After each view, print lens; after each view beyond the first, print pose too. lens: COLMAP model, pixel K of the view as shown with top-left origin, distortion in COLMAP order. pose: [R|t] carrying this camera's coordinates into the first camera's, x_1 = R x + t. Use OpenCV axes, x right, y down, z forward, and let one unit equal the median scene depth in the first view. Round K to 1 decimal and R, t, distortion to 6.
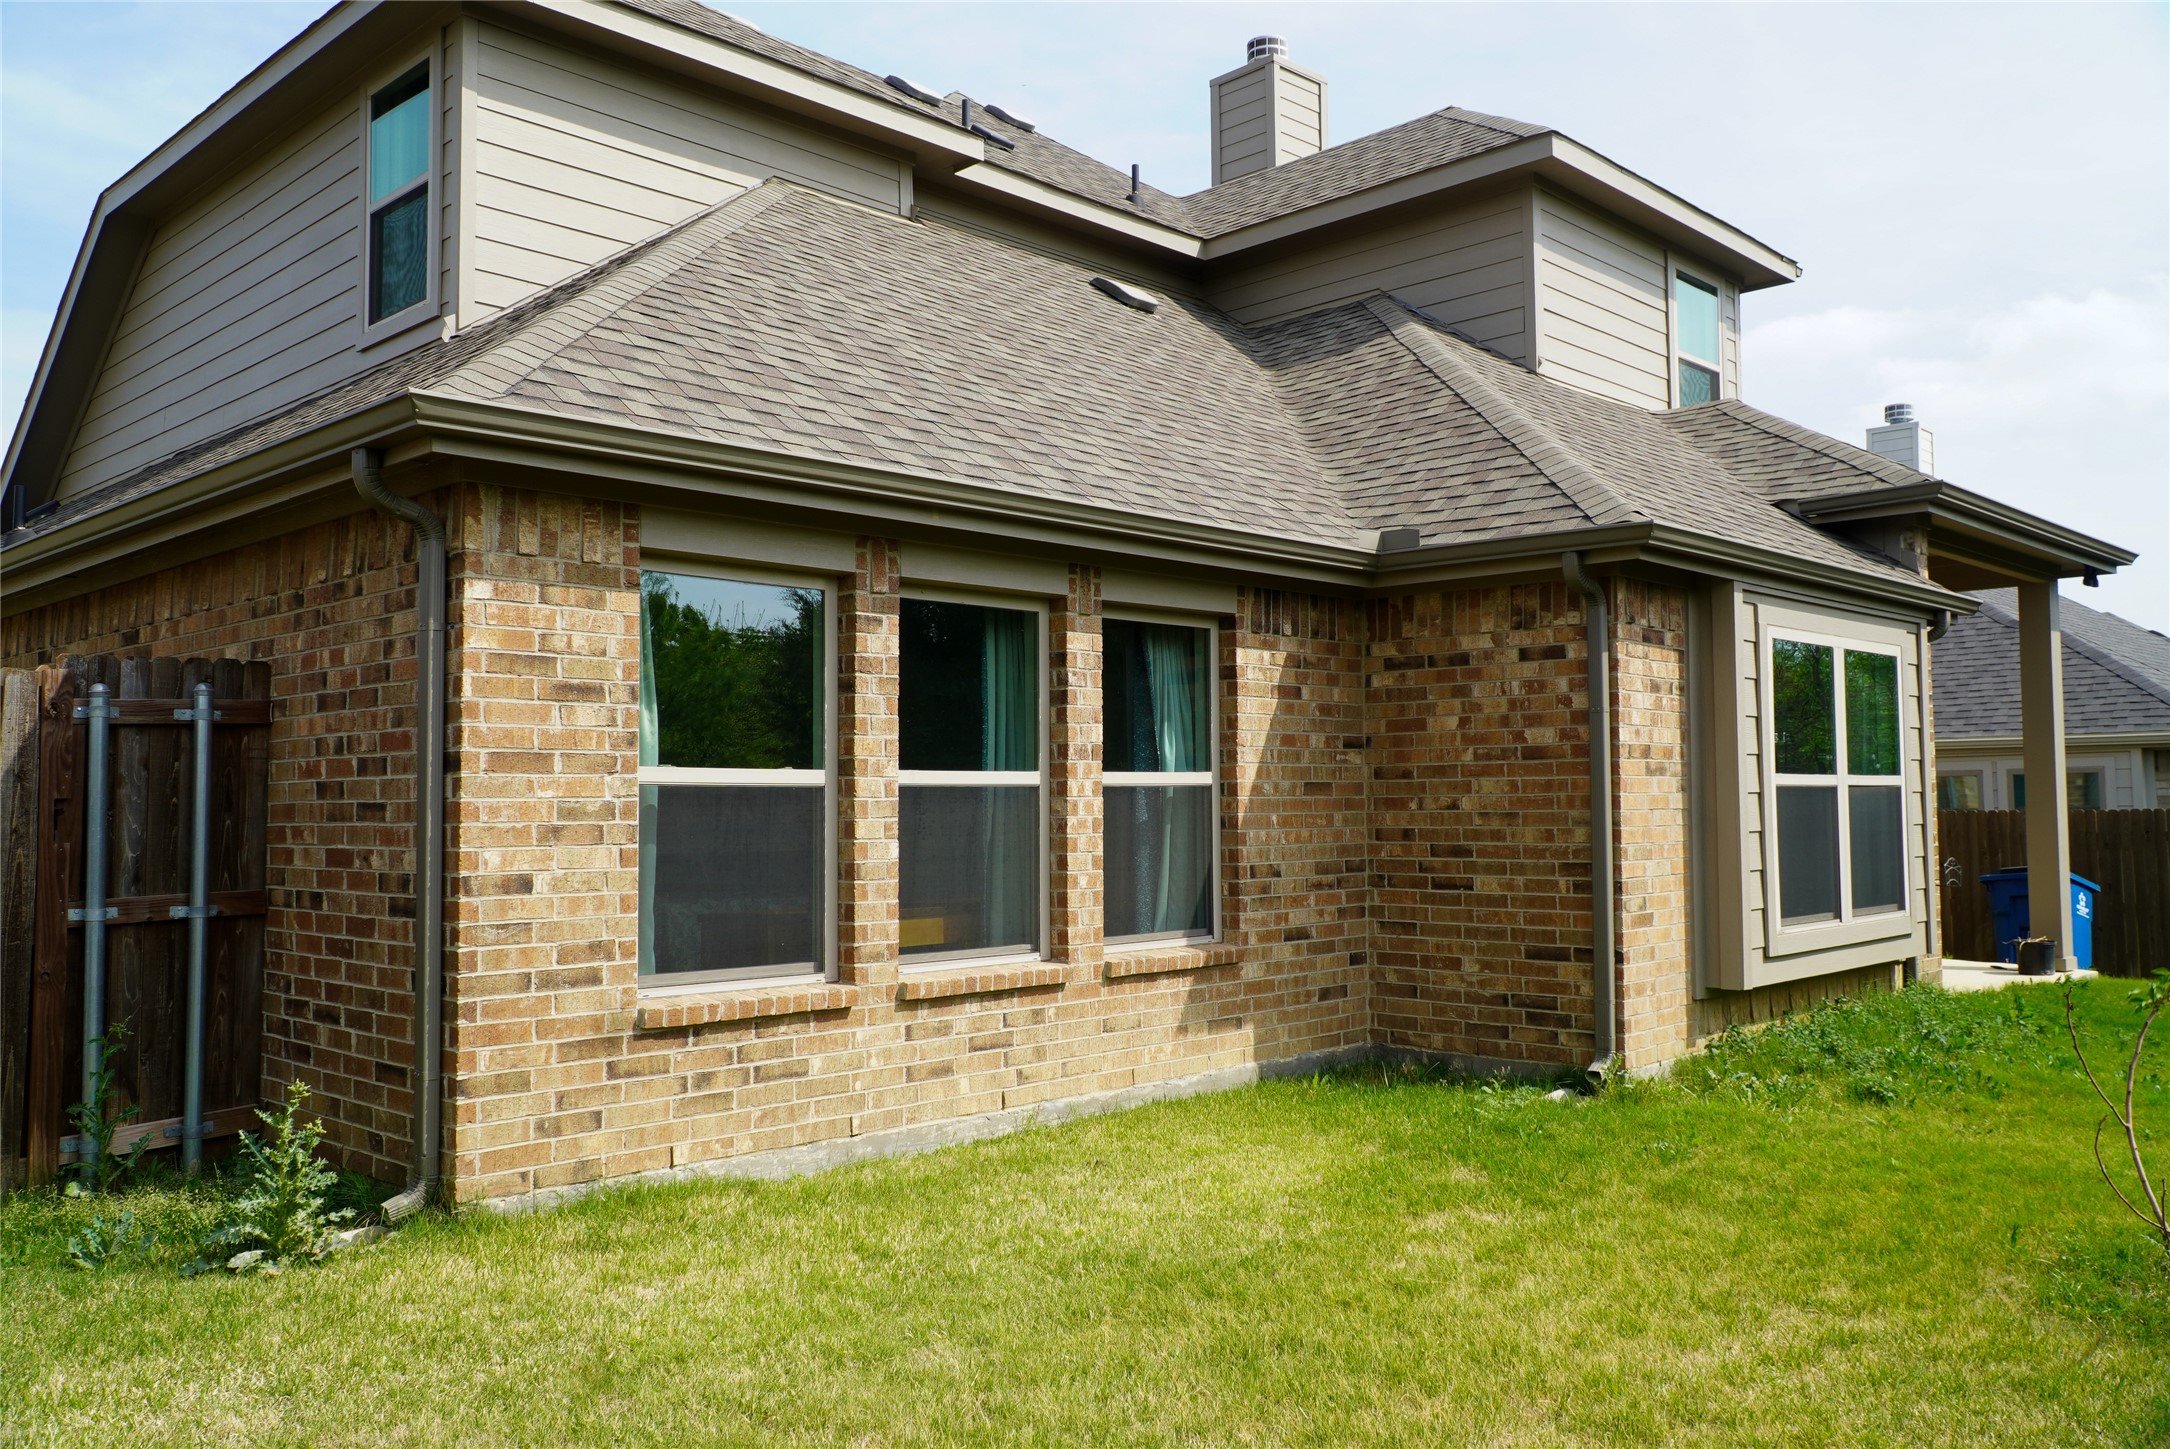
lens RADIAL K [[1724.1, 0, 1075.4], [0, 1724.1, 716.6], [0, 0, 1]] dist [0.003760, -0.003740]
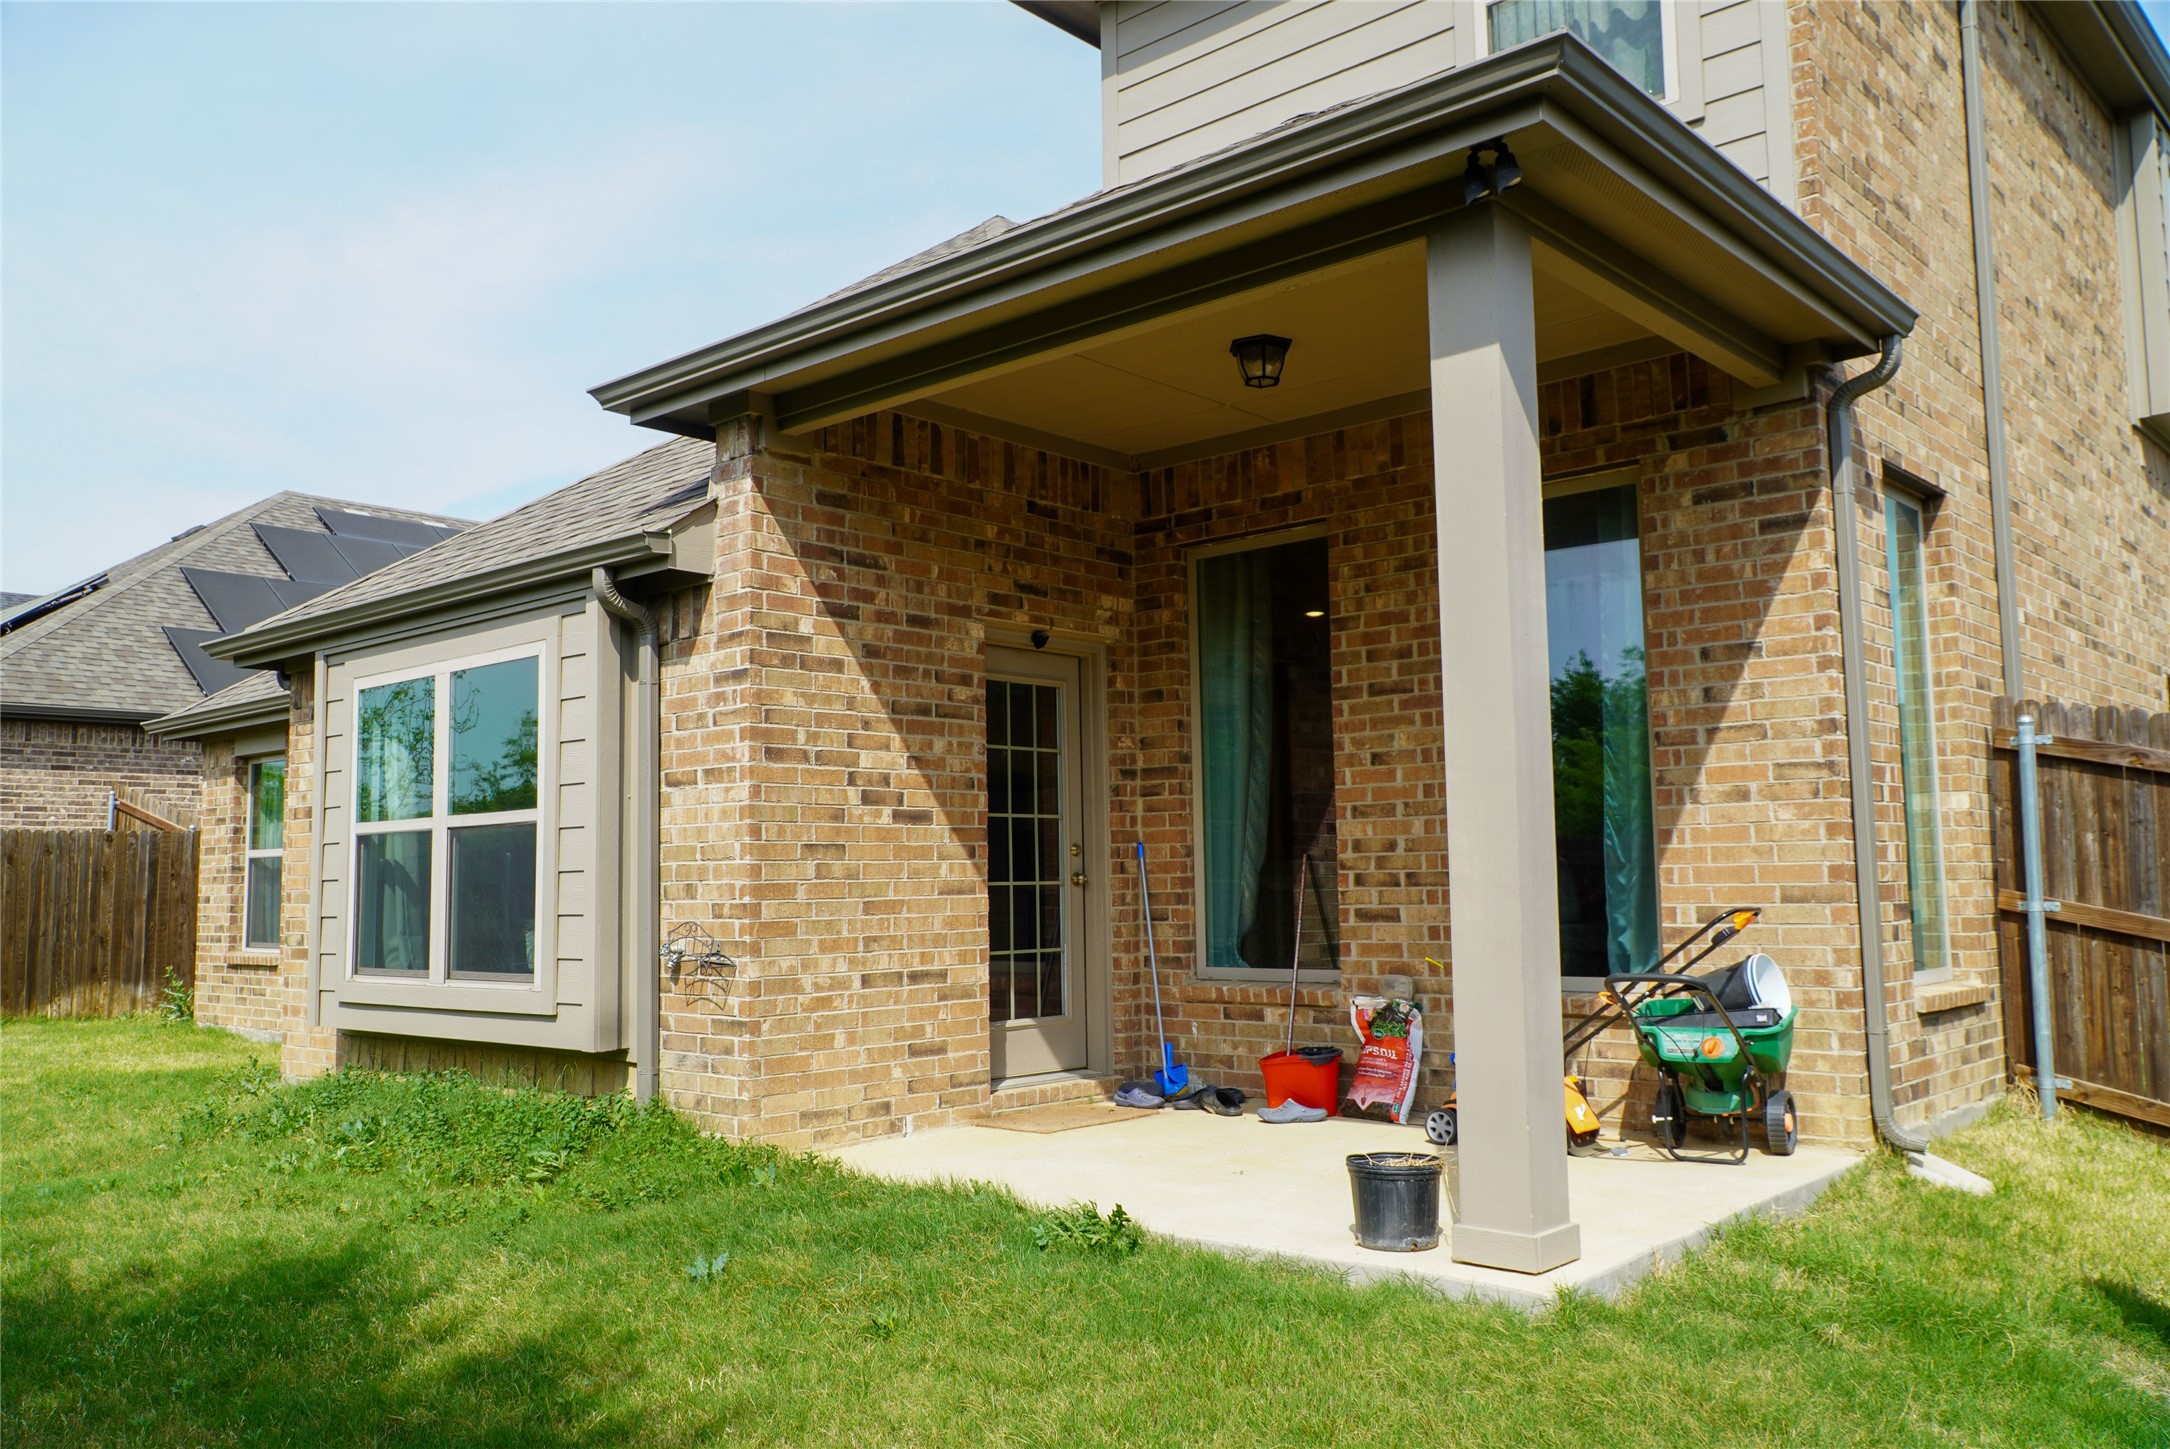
lens RADIAL K [[1724.1, 0, 1075.4], [0, 1724.1, 716.6], [0, 0, 1]] dist [0.003760, -0.003740]
pose [[0.042309, -0.091836, -0.994875, 1.509098], [0.066377, 0.993825, -0.088916, 0.093361], [0.996897, -0.062275, 0.048144, 1.440661]]
